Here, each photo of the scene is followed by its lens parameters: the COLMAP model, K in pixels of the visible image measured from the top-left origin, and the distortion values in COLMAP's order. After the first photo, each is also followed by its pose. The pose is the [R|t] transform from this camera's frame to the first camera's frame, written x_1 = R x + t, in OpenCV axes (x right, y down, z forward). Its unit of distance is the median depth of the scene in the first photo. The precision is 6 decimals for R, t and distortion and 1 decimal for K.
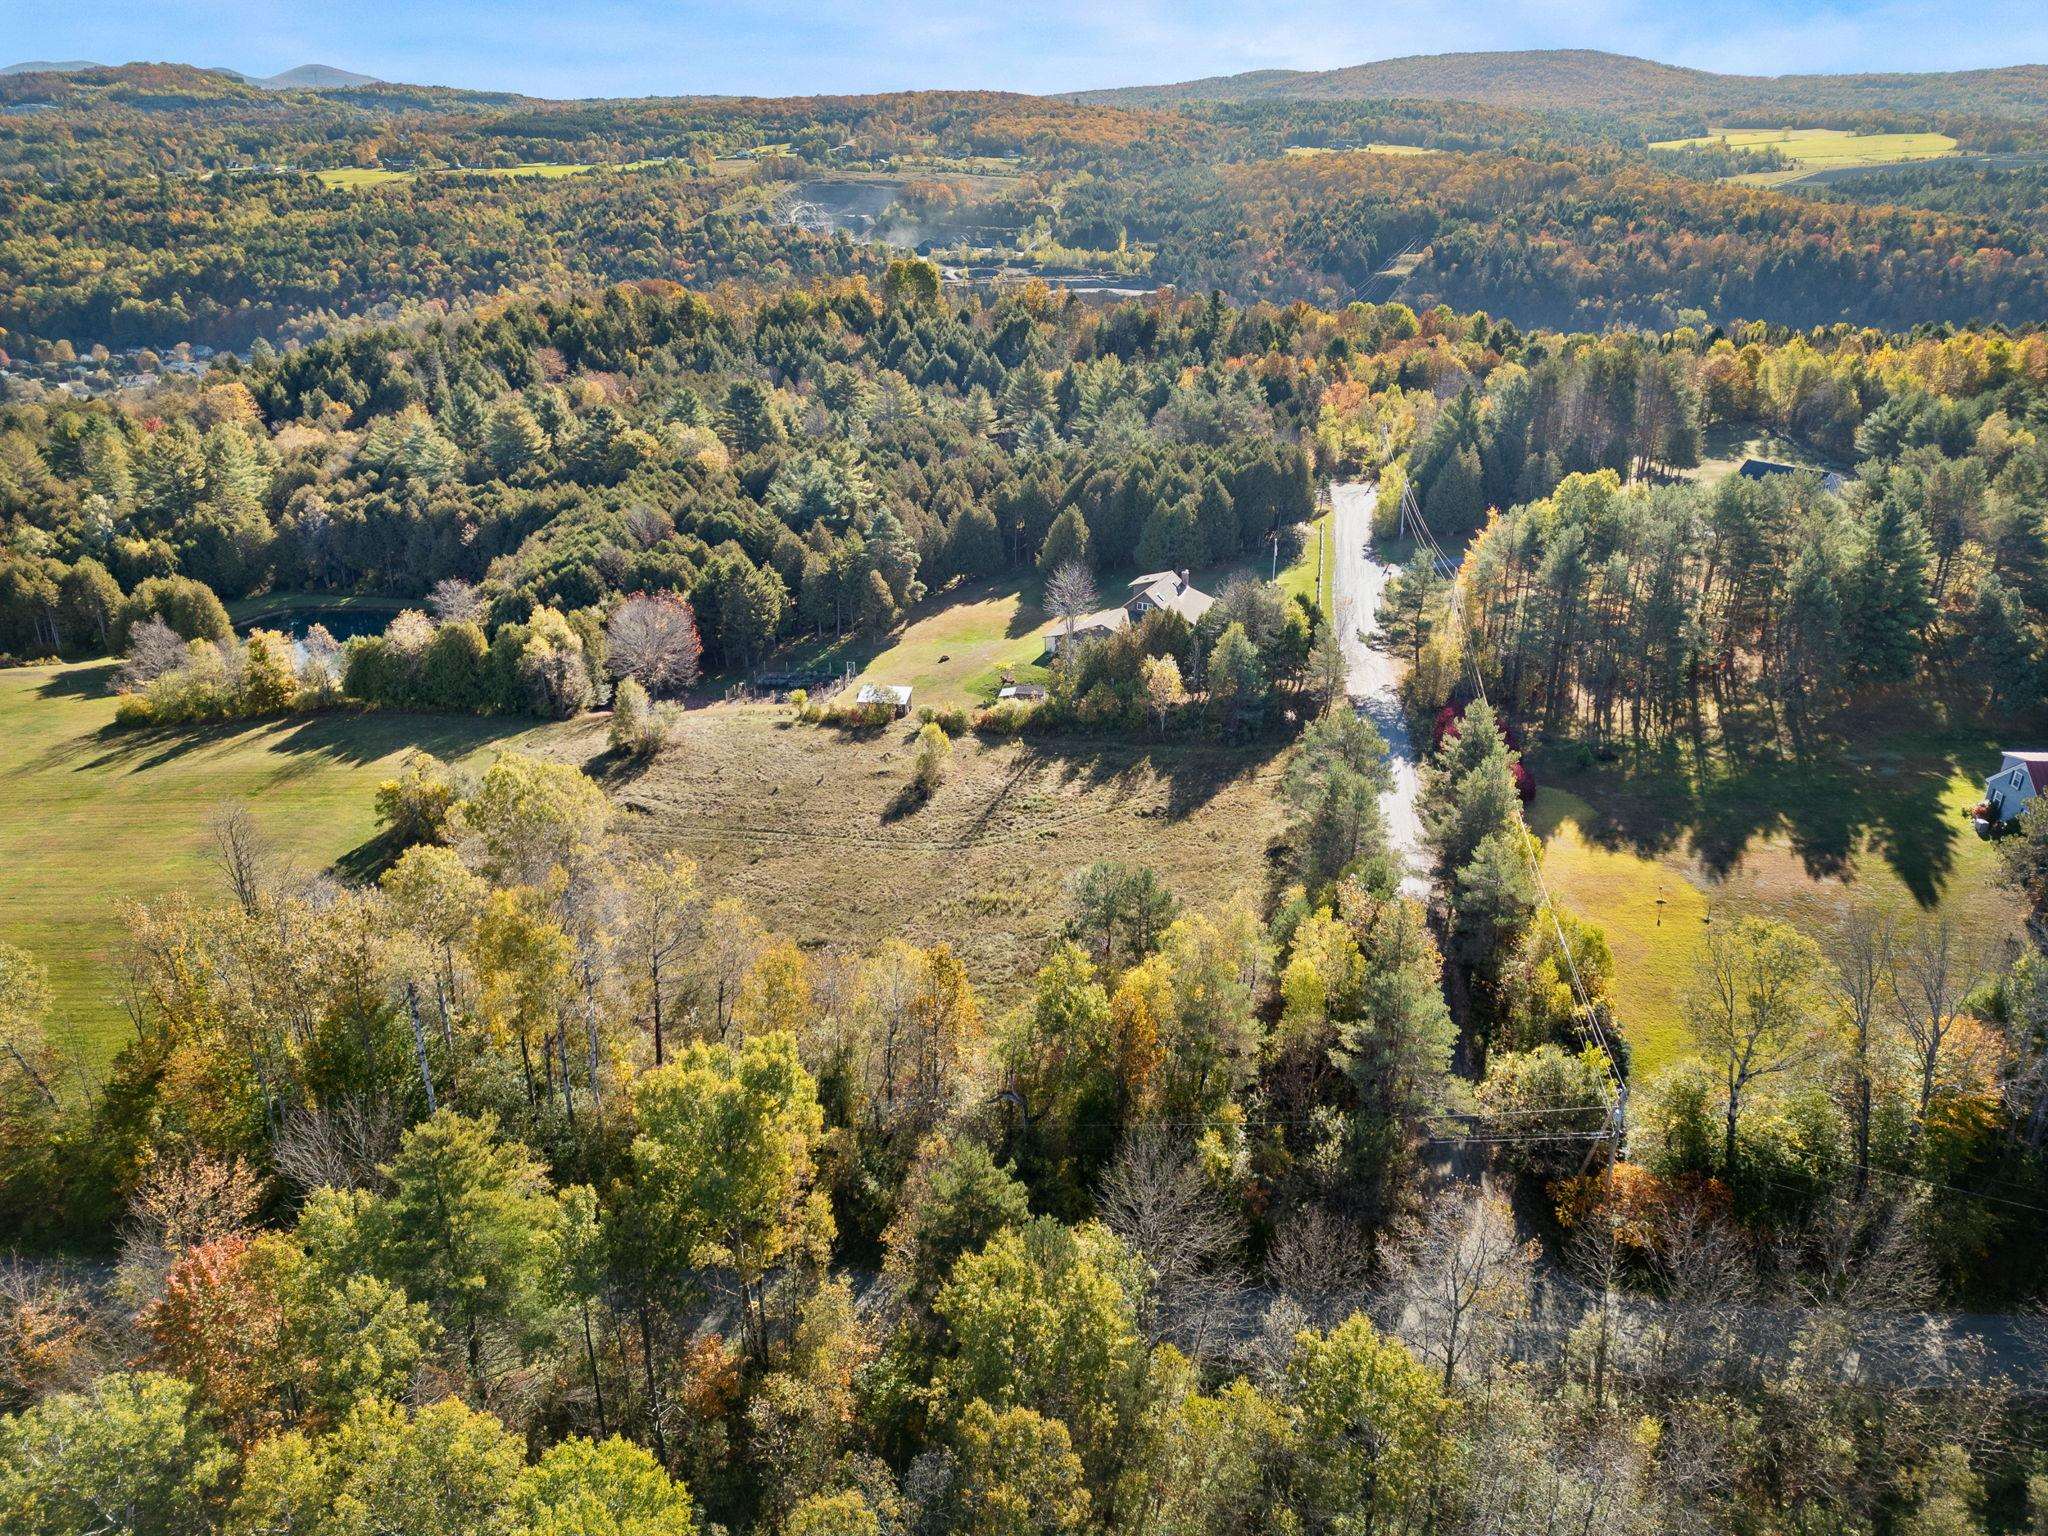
lens RADIAL K [[1425.9, 0, 1020.9], [0, 1425.9, 761.4], [0, 0, 1]] dist [0.068854, -0.057007]
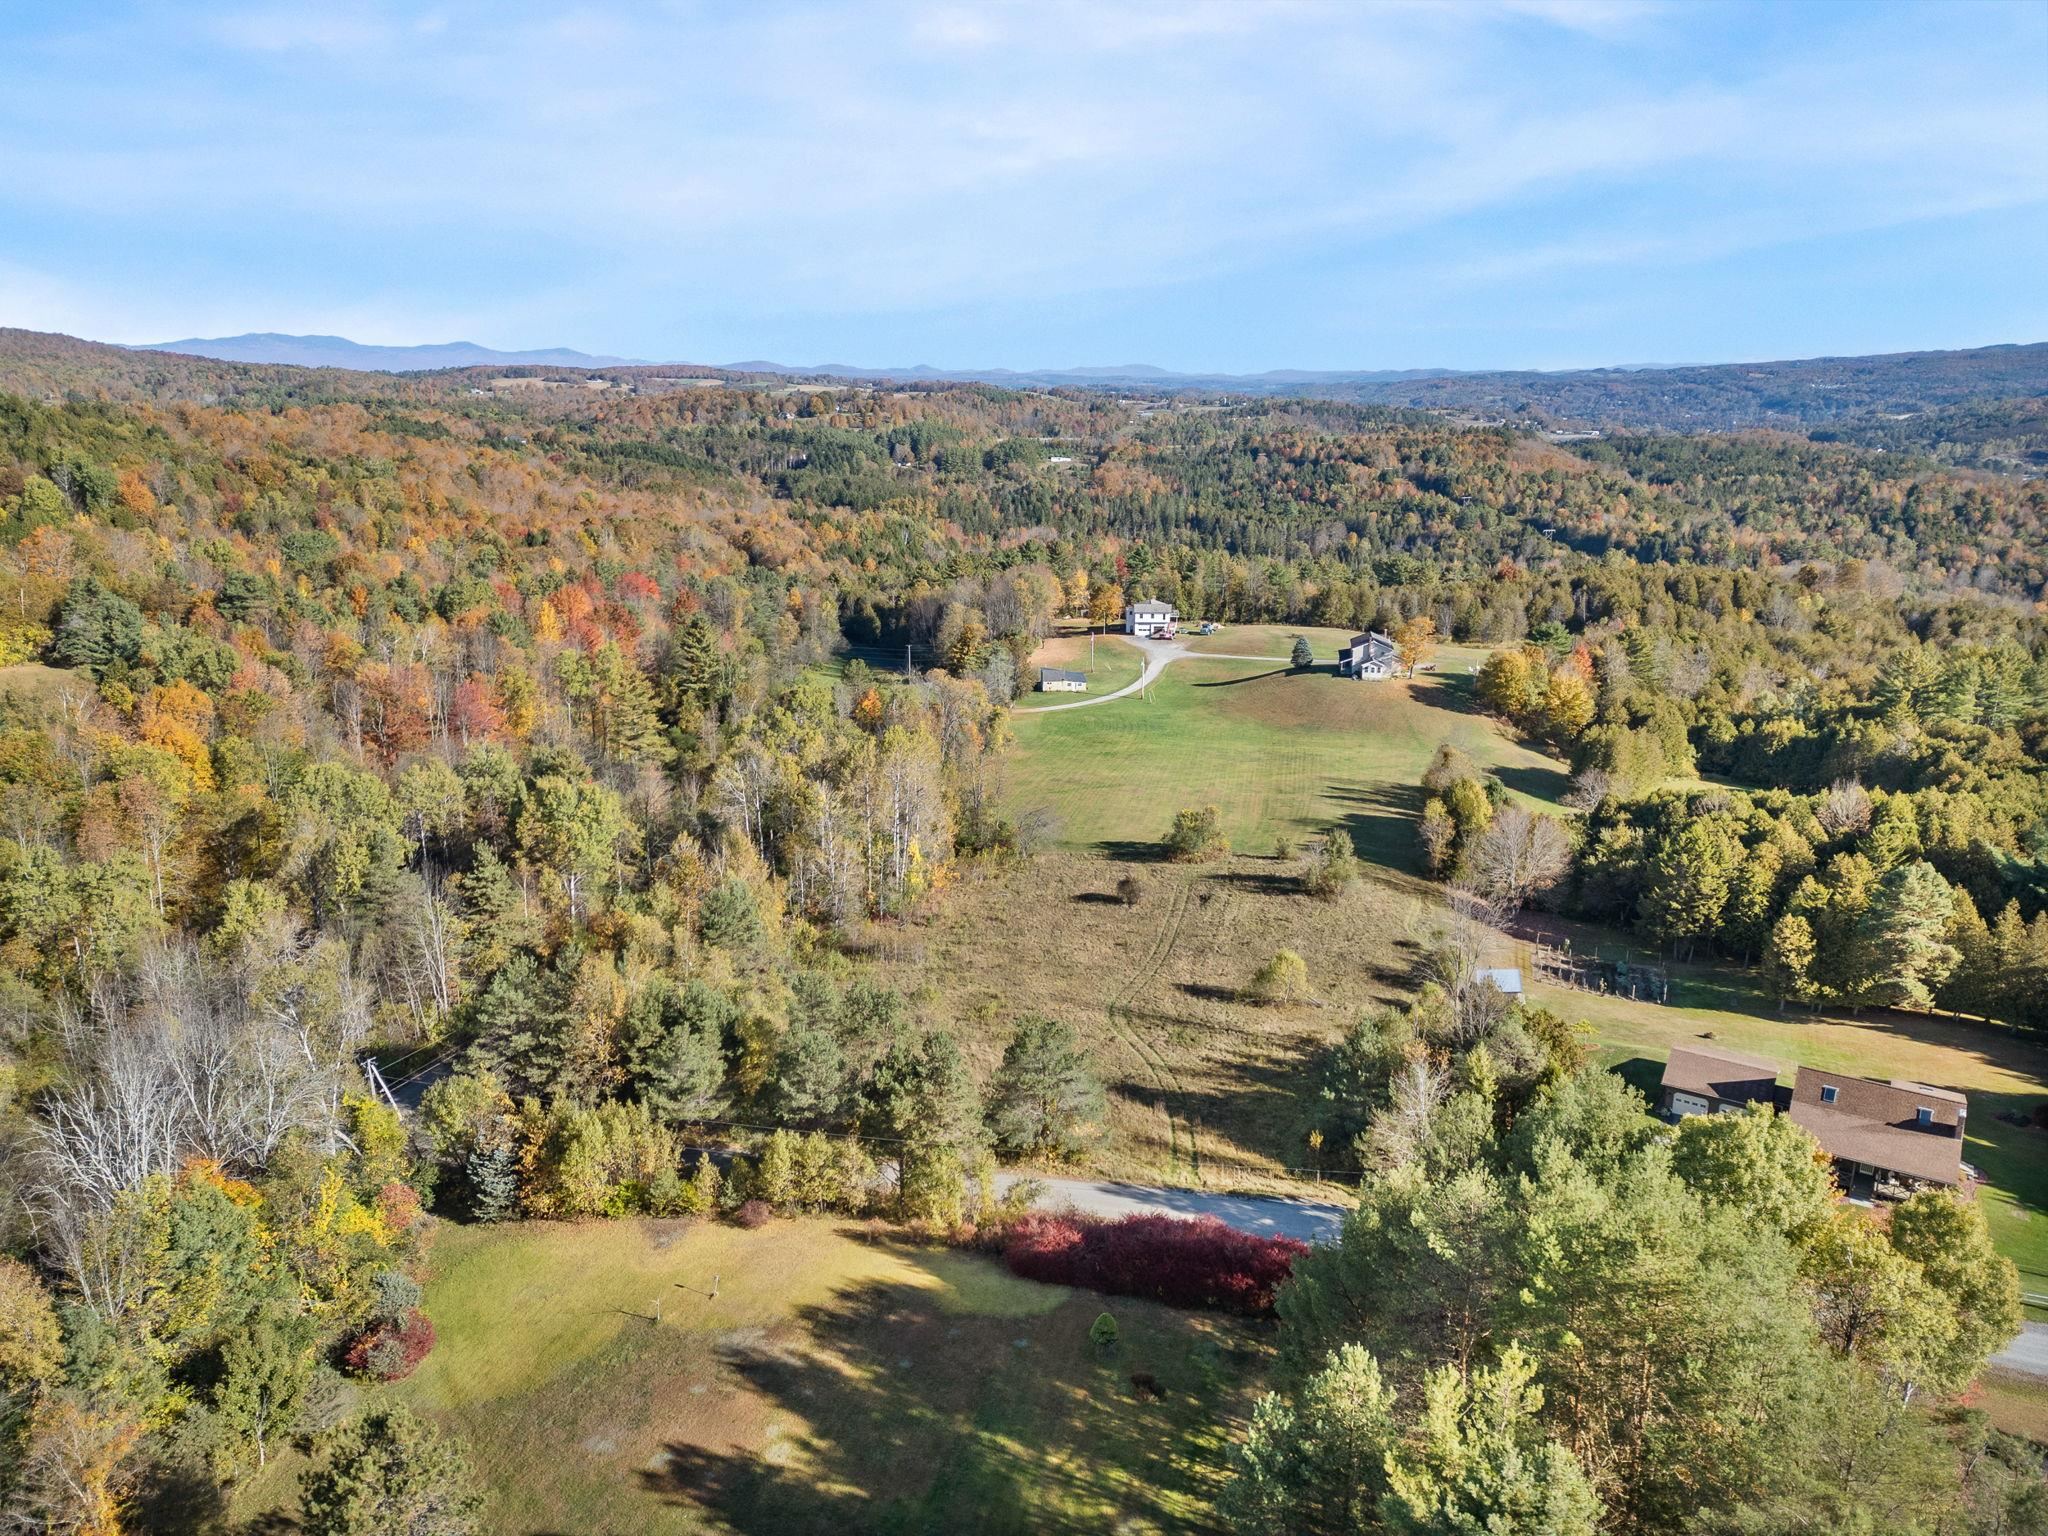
lens RADIAL K [[1416.5, 0, 1022.2], [0, 1416.5, 764.4], [0, 0, 1]] dist [0.126803, -0.217244]
pose [[-0.148172, 0.253832, -0.955832, 0.601890], [-0.388351, 0.873930, 0.292284, -0.243957], [0.909521, 0.414506, -0.030916, 0.589036]]
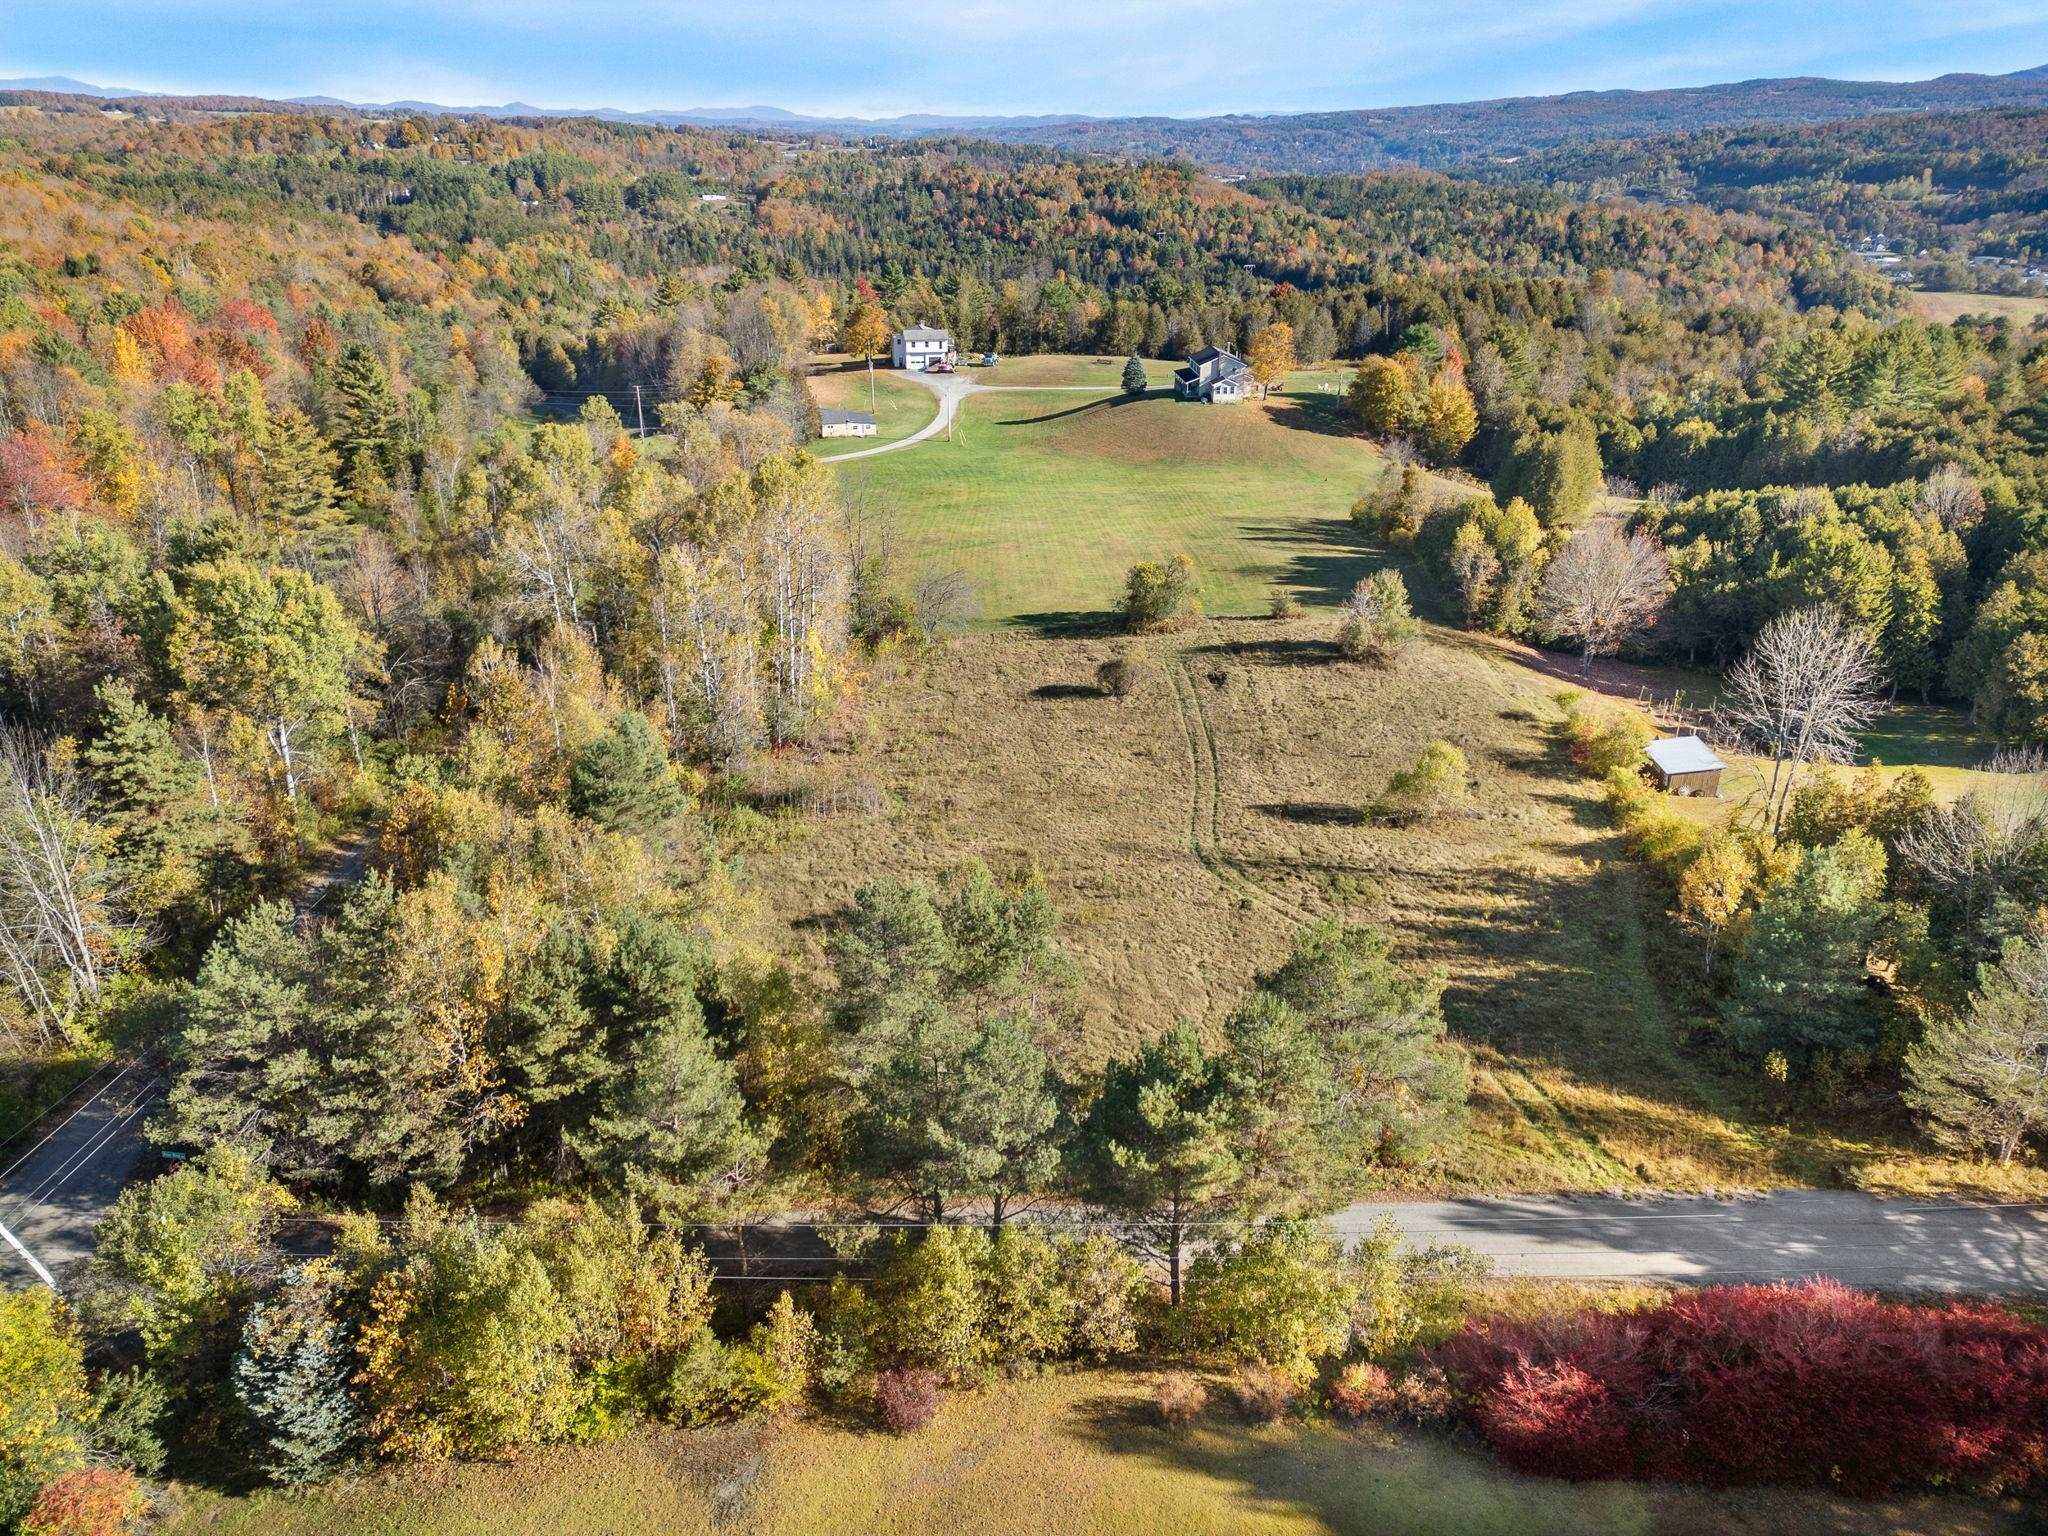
lens RADIAL K [[1425.9, 0, 1020.9], [0, 1425.9, 761.4], [0, 0, 1]] dist [0.068854, -0.057007]
pose [[0.091287, 0.398896, -0.912441, 0.376555], [-0.391412, 0.856894, 0.335453, -0.116781], [0.915677, 0.326518, 0.234356, 0.486420]]
